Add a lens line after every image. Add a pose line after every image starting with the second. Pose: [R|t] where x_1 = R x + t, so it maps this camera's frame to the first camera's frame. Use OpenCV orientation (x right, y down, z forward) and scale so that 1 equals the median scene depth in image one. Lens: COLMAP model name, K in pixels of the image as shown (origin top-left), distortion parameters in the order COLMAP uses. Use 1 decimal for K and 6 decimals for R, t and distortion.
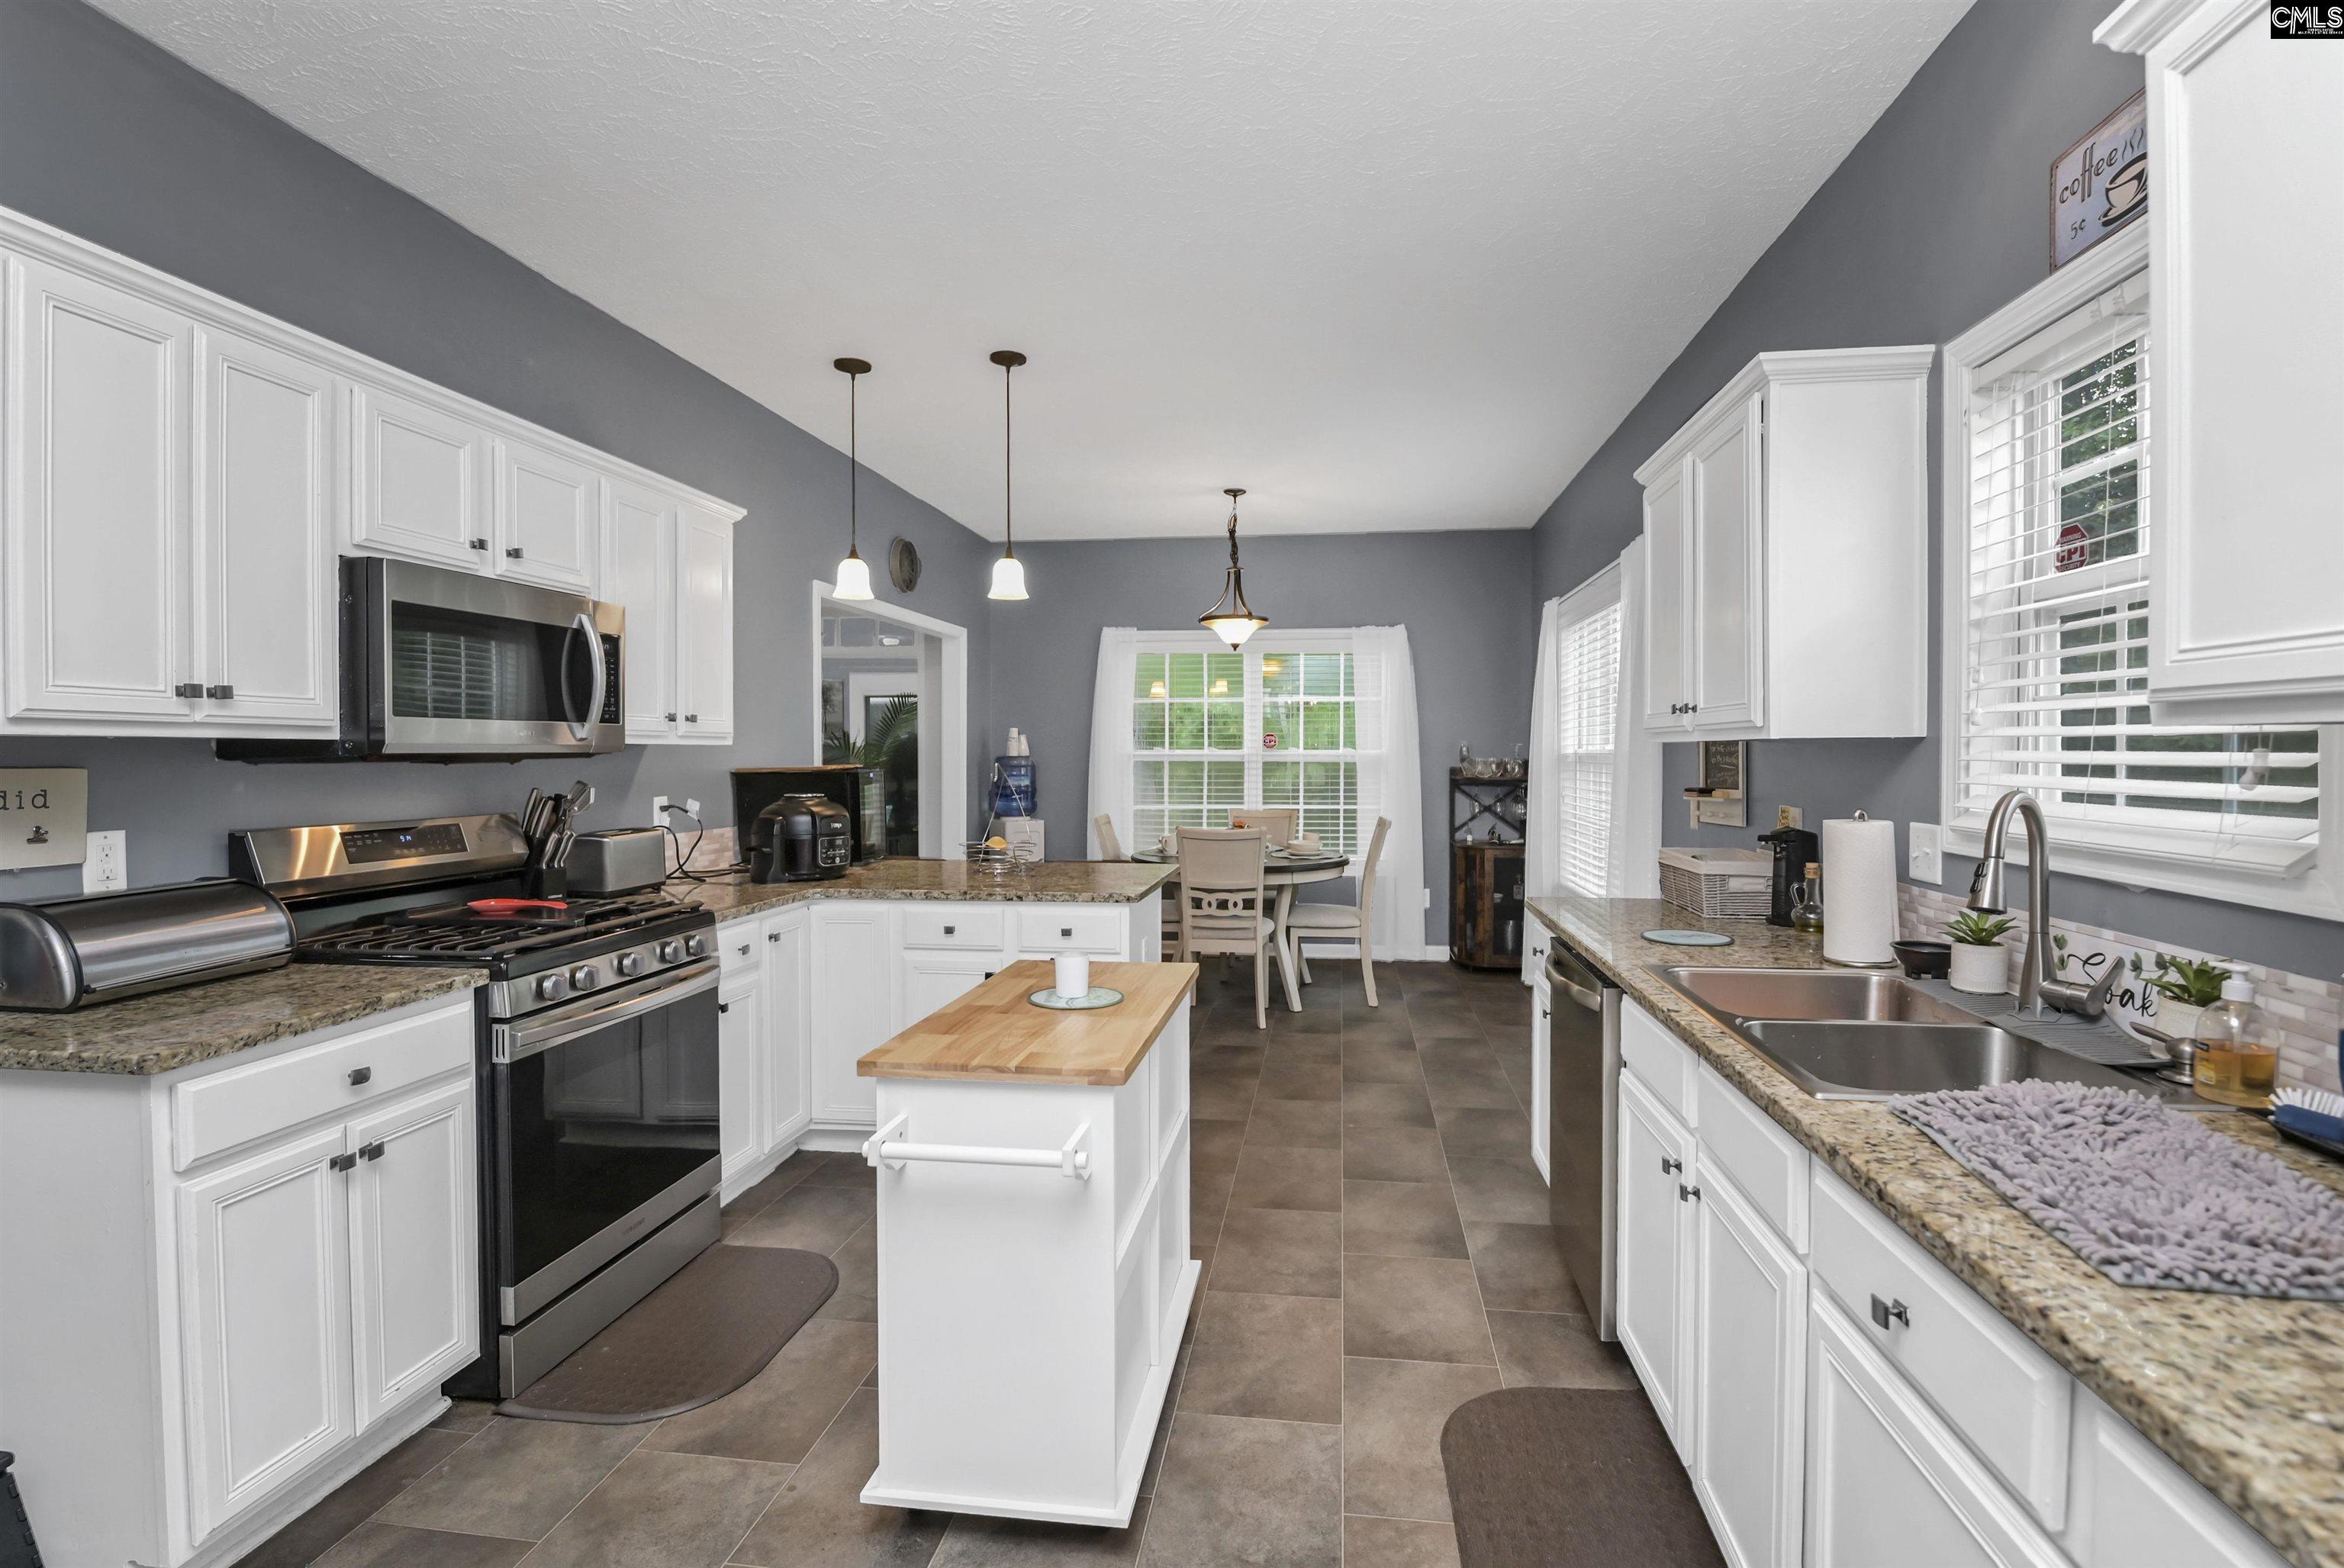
lens RADIAL K [[1114.0, 0, 1176.5], [0, 1114.0, 776.6], [0, 0, 1]] dist [-0.006061, -0.000688]
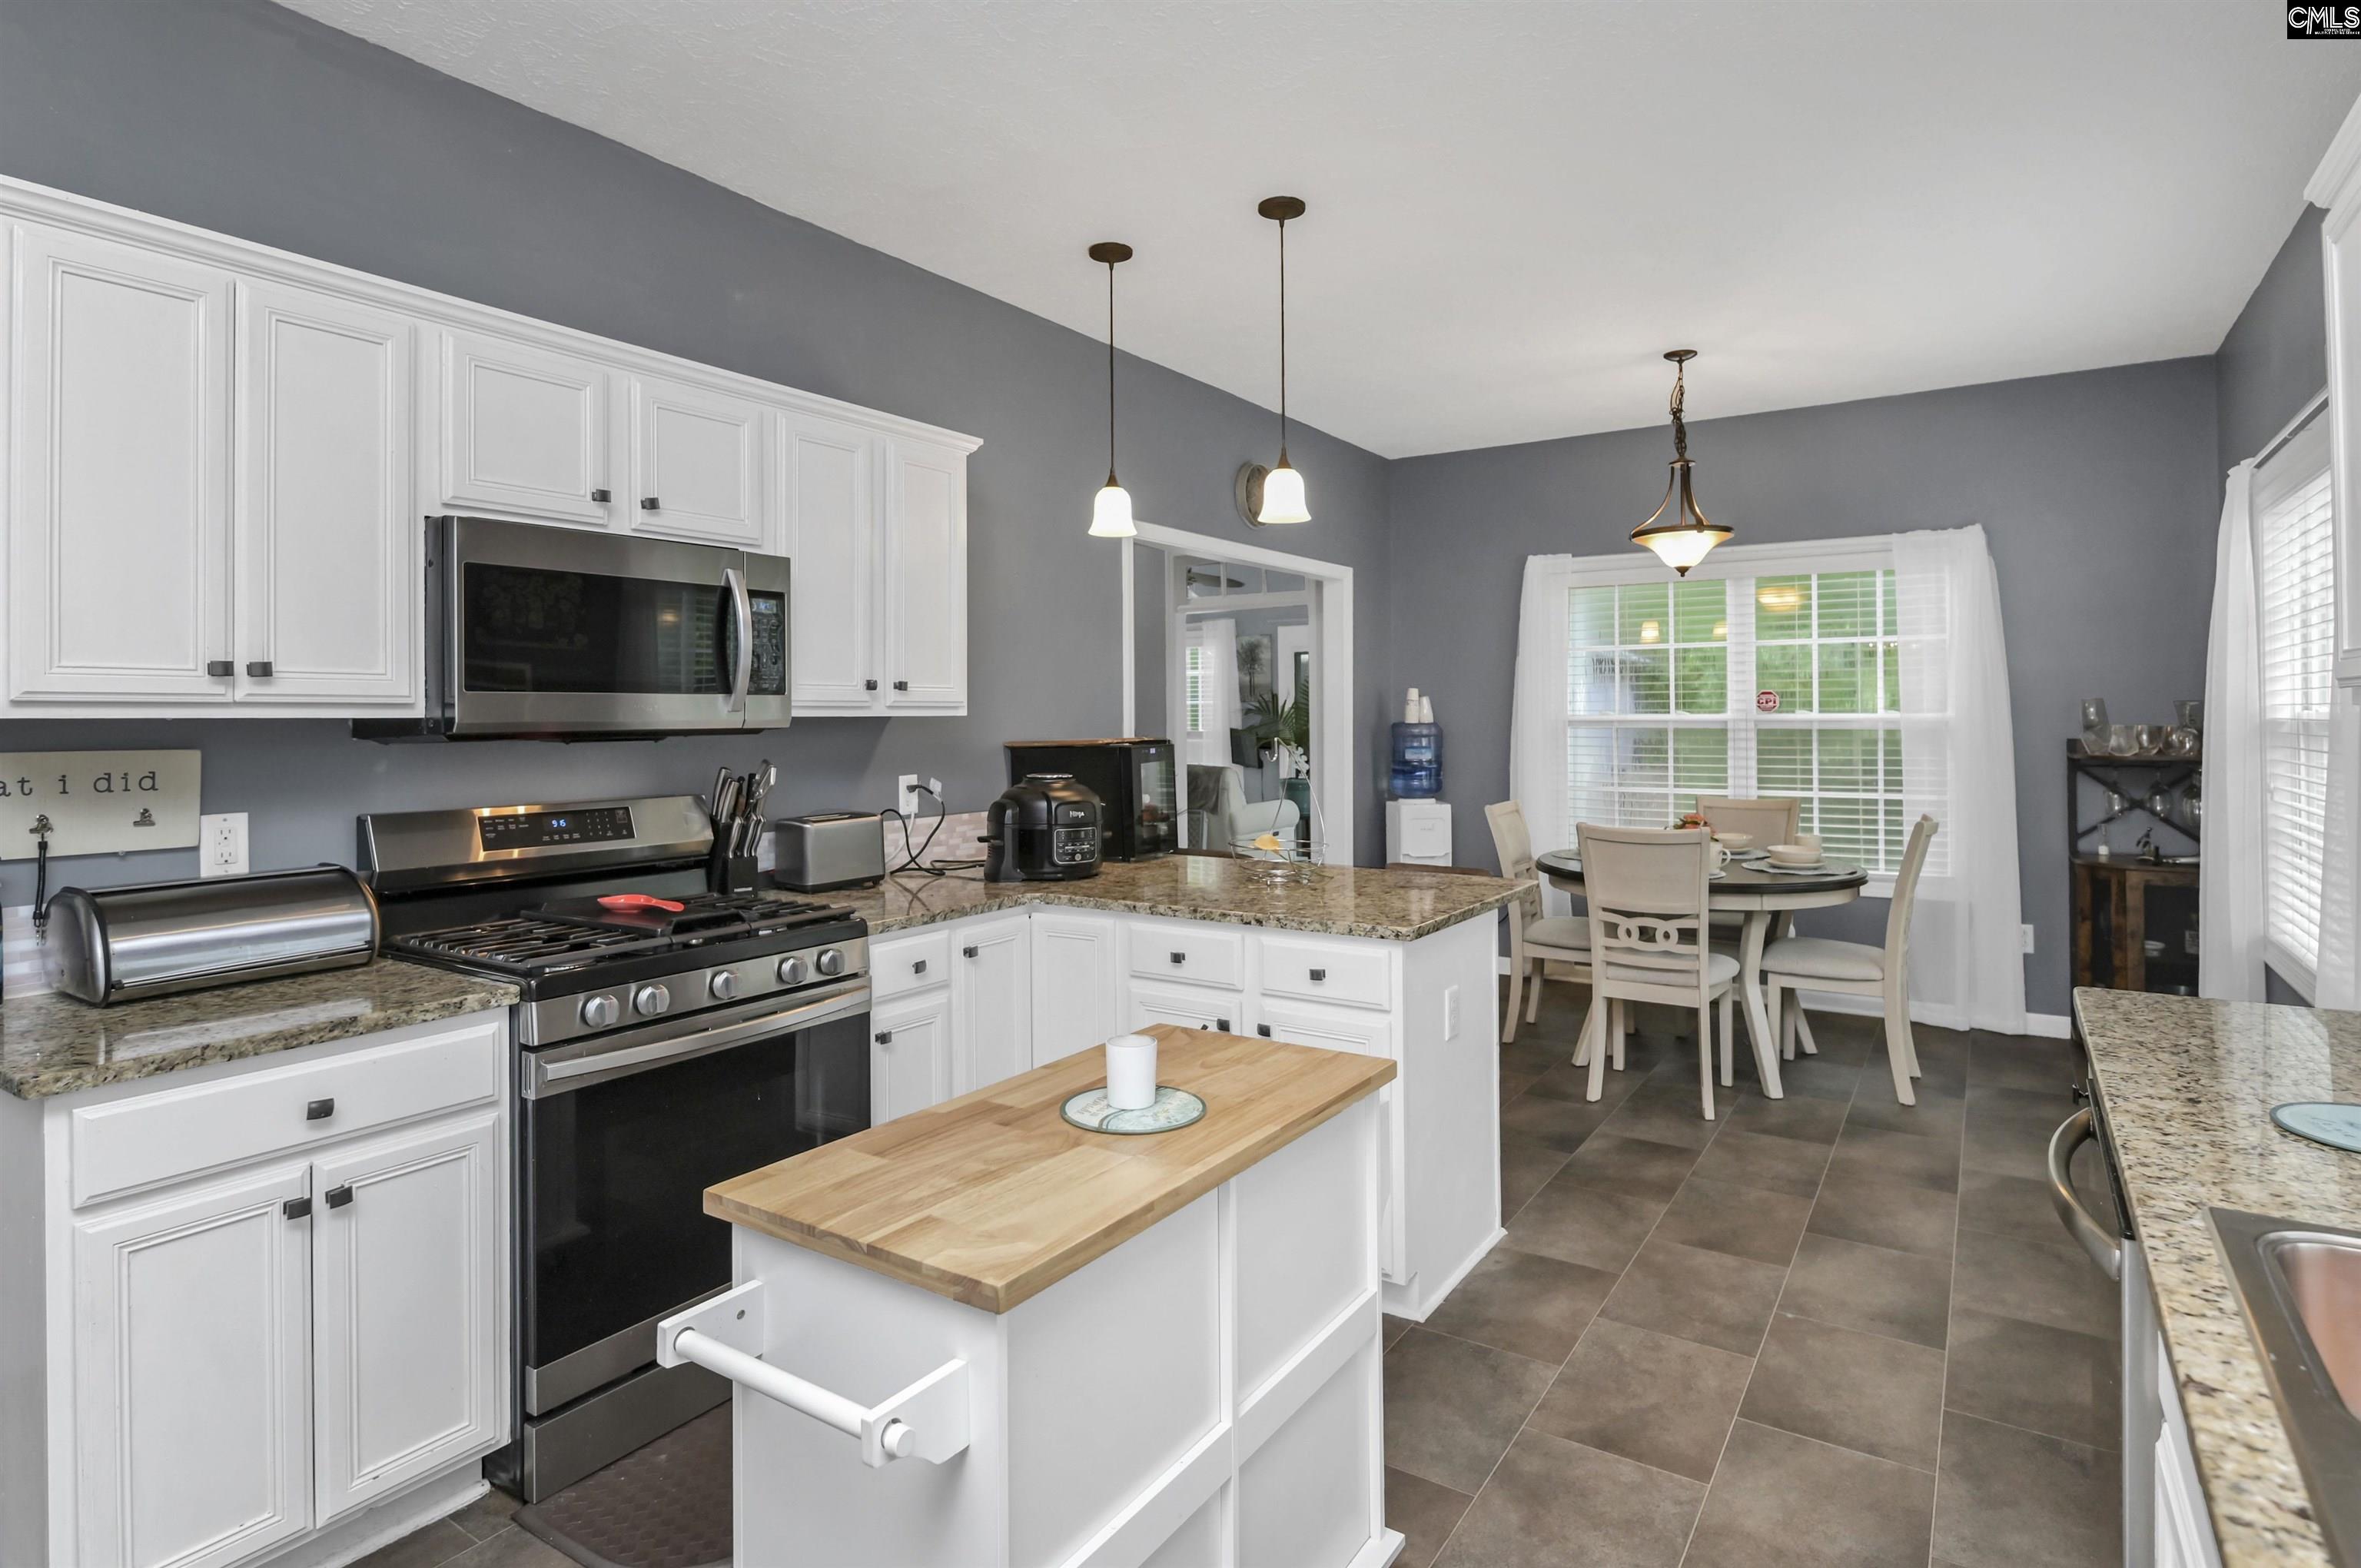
lens RADIAL K [[1251.9, 0, 1155.1], [0, 1251.9, 711.2], [0, 0, 1]] dist [0.005206, -0.004806]
pose [[0.903254, -0.006978, -0.429050, 0.148674], [-0.003374, 0.999721, -0.023363, -0.010696], [0.429093, 0.022551, 0.902979, 0.211082]]
